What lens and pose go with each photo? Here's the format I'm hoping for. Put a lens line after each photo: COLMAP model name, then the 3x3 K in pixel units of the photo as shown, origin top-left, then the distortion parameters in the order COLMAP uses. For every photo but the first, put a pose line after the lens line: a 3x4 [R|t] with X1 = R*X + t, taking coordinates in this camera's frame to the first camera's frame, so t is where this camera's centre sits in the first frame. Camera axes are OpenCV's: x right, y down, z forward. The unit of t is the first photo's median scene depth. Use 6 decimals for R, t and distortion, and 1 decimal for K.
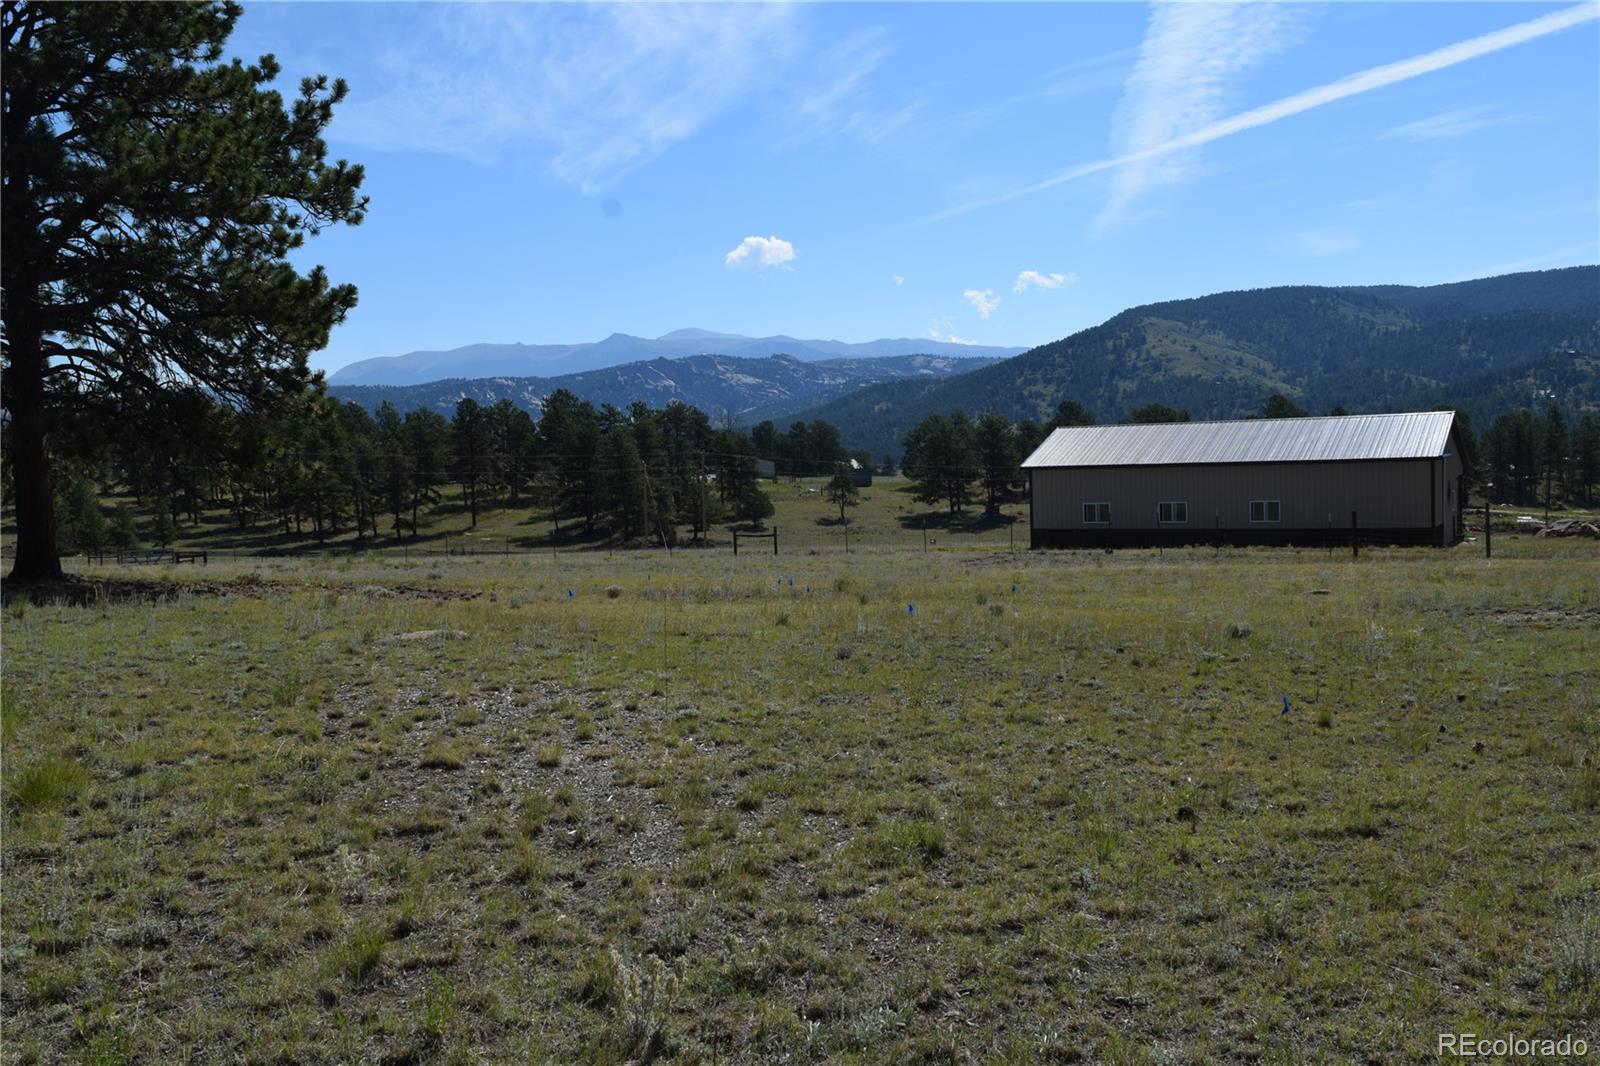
lens RADIAL K [[1434.5, 0, 793.1], [0, 1434.5, 520.6], [0, 0, 1]] dist [-0.020987, -0.001725]
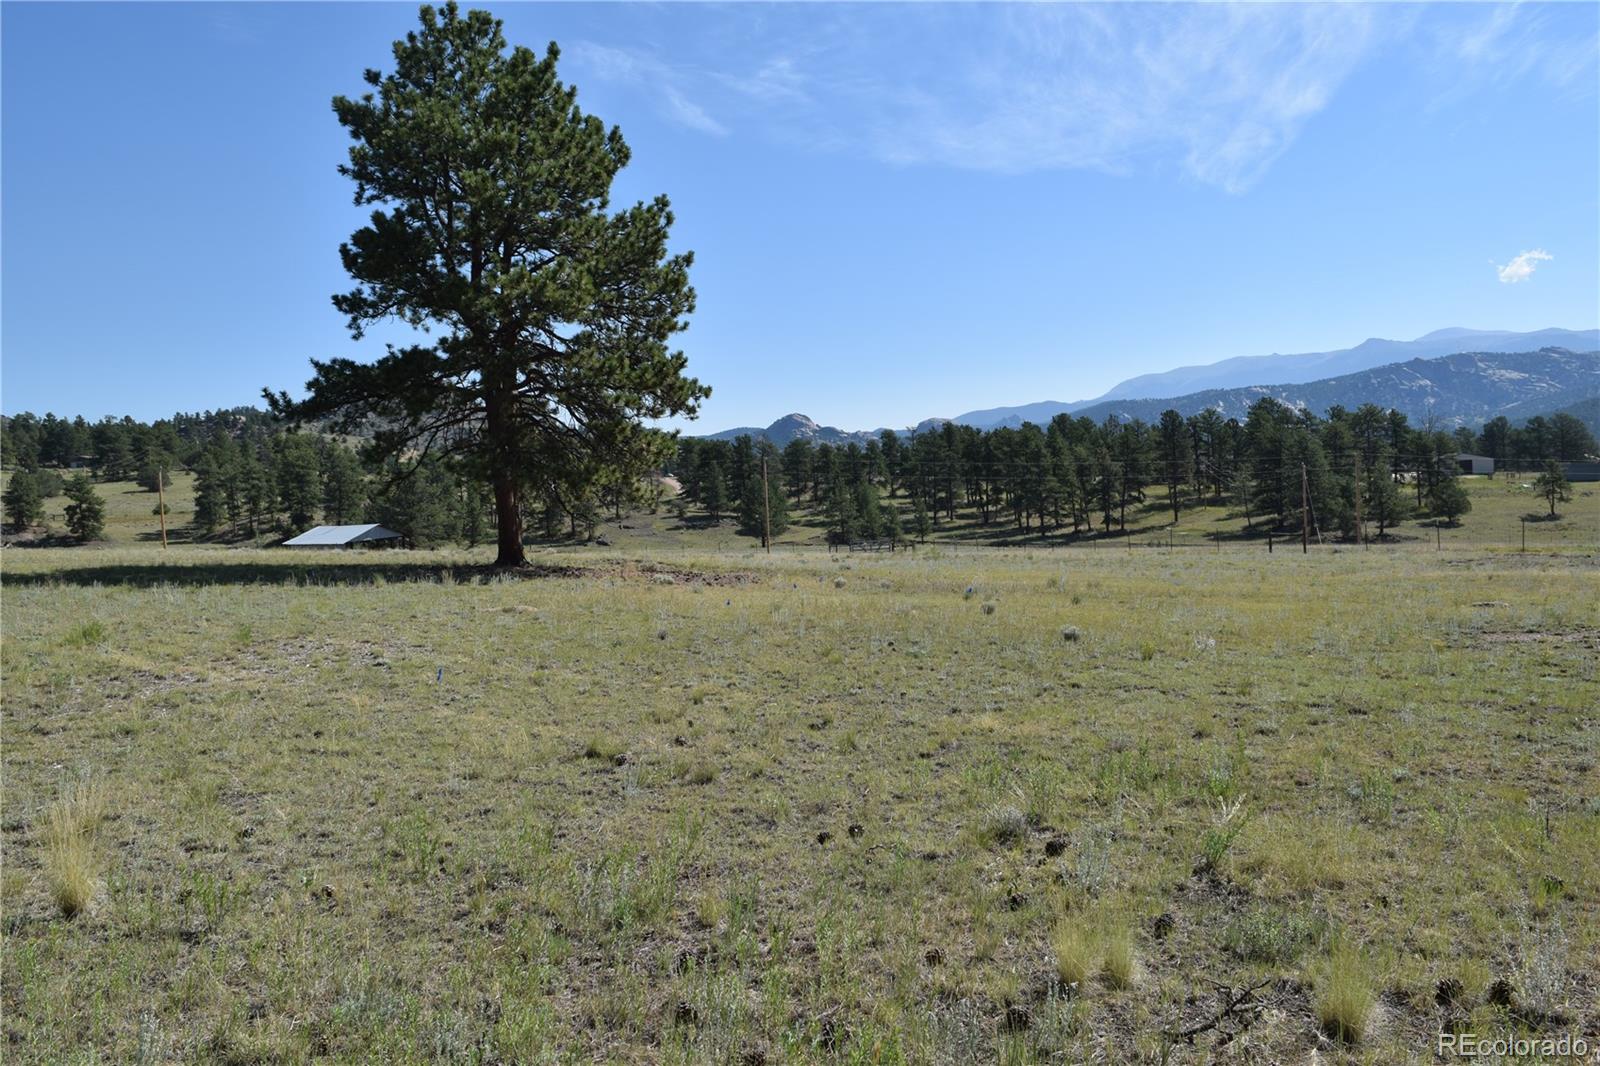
lens RADIAL K [[1242.9, 0, 796.8], [0, 1242.9, 520.5], [0, 0, 1]] dist [-0.017273, 0.010669]
pose [[0.847456, 0.000619, -0.530866, 0.046791], [0.001442, 0.999993, 0.003467, -0.001090], [0.530864, -0.003703, 0.847449, 0.003785]]
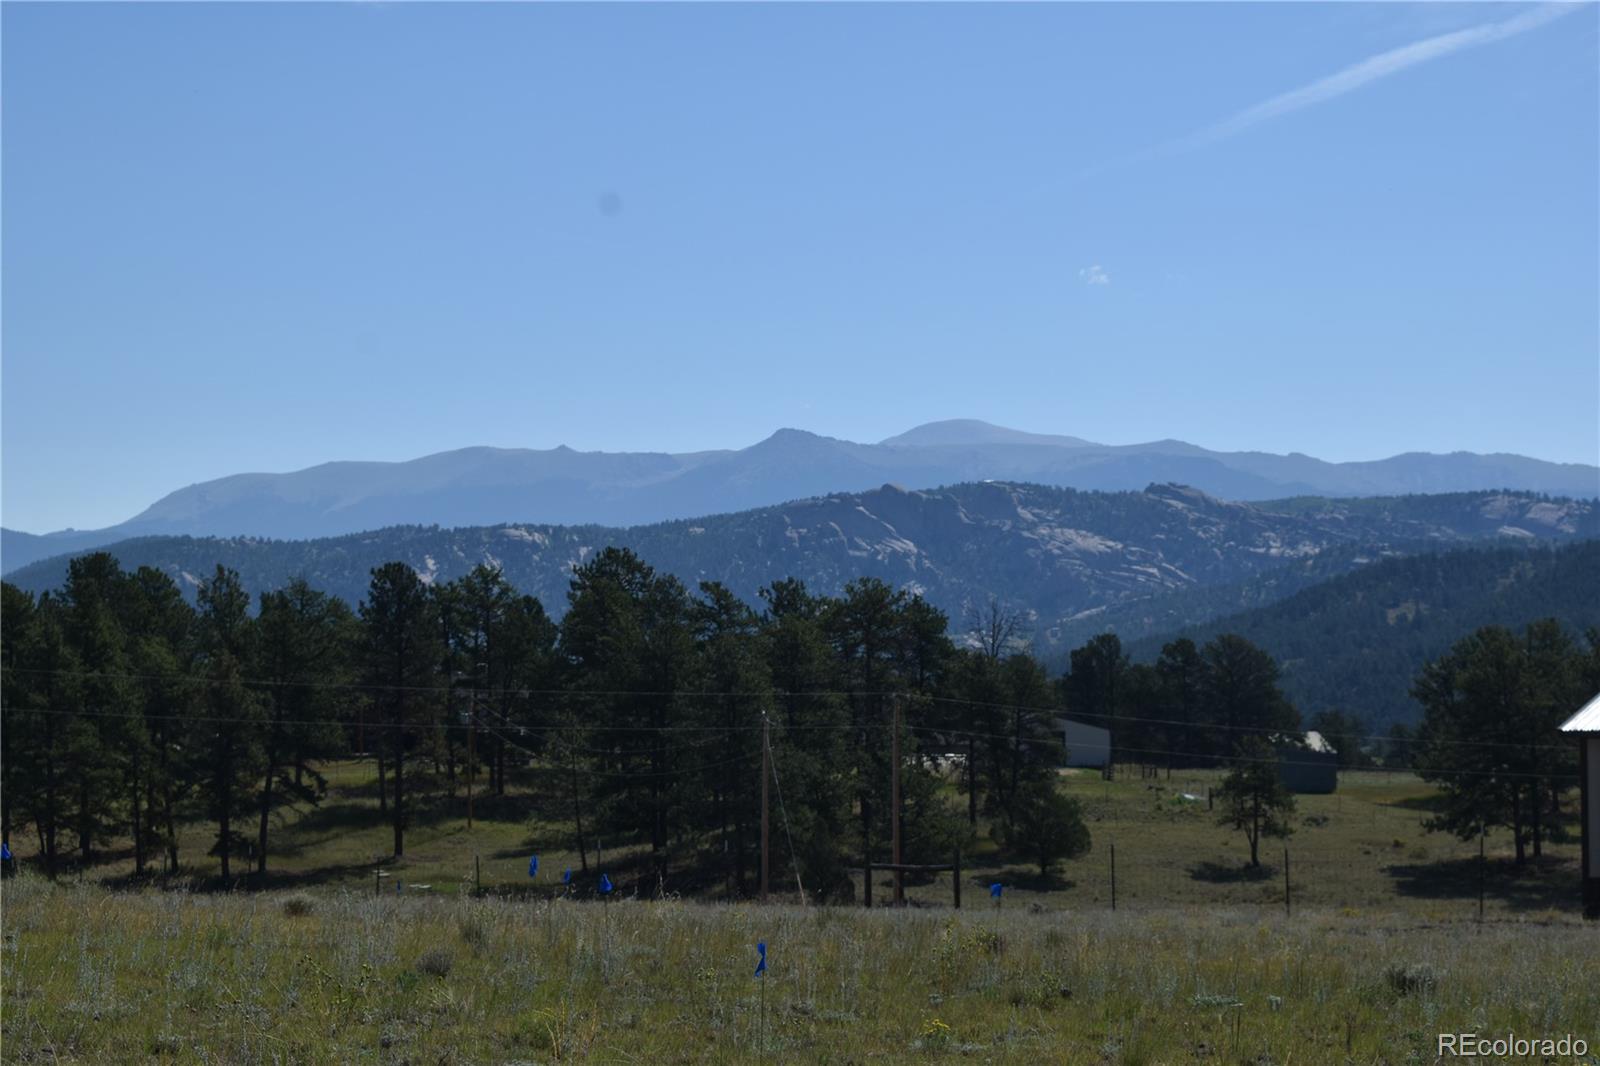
lens RADIAL K [[3382.7, 0, 800.0], [0, 3382.7, 533.0], [0, 0, 1]] dist [-0.039965, -0.018189]
pose [[0.992835, 0.020117, -0.117789, 0.017389], [-0.031818, 0.994646, -0.098317, 0.003366], [0.115181, 0.101360, 0.988160, -0.007428]]
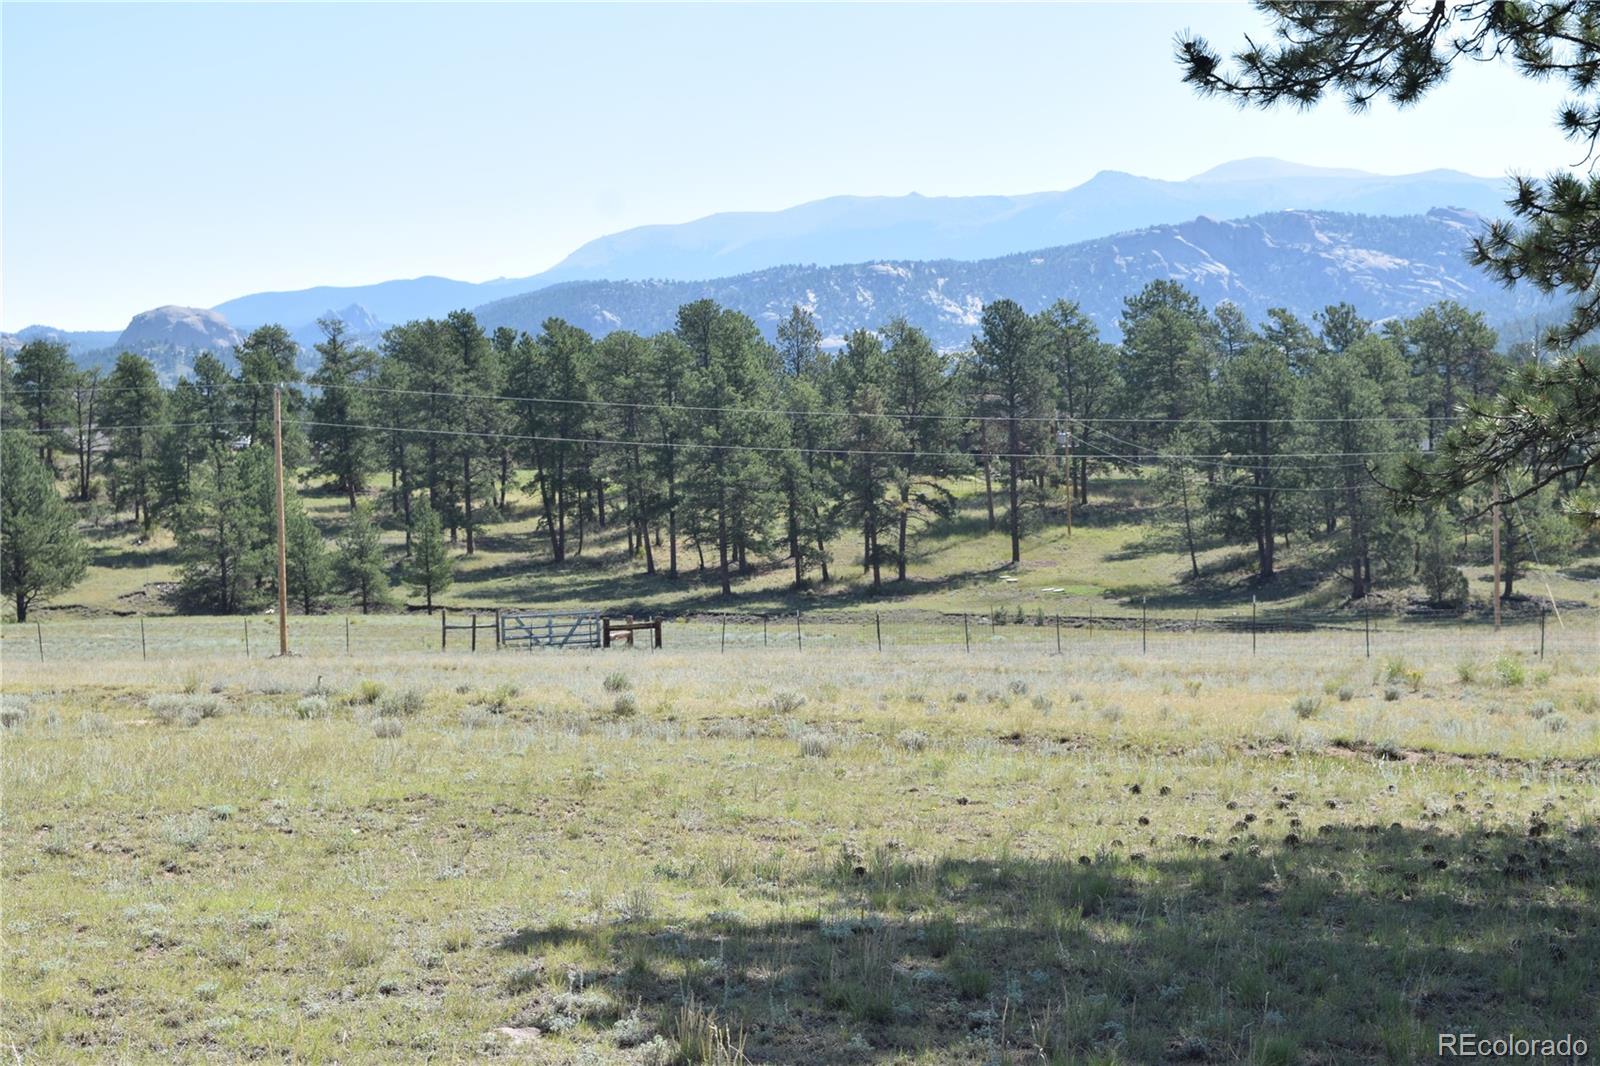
lens RADIAL K [[2867.0, 0, 790.7], [0, 2867.0, 531.1], [0, 0, 1]] dist [-0.035951, 0.021699]
pose [[0.974304, 0.008394, -0.225082, -0.079190], [-0.009497, 0.999948, -0.003815, -0.002266], [0.225038, 0.005855, 0.974332, 0.034539]]
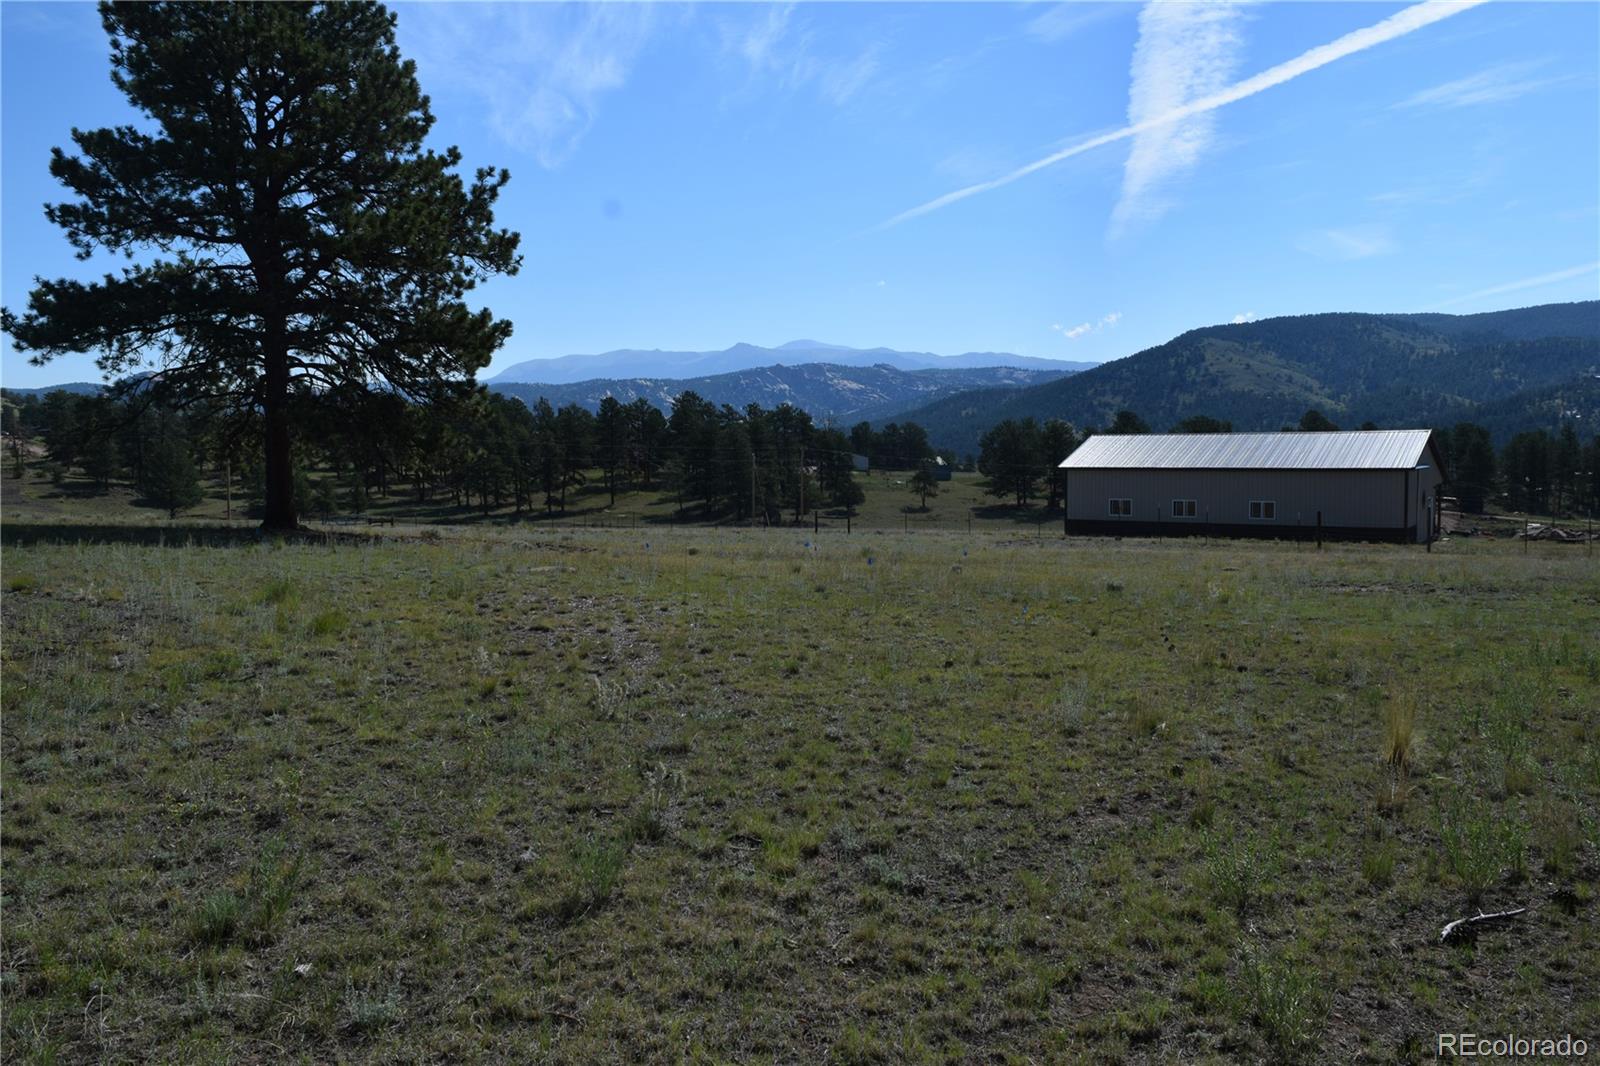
lens RADIAL K [[1242.9, 0, 796.8], [0, 1242.9, 520.5], [0, 0, 1]] dist [-0.017273, 0.010669]
pose [[0.996852, 0.030224, -0.073304, 0.006235], [-0.029442, 0.999498, 0.011724, 0.000460], [0.073621, -0.009528, 0.997241, -0.017552]]
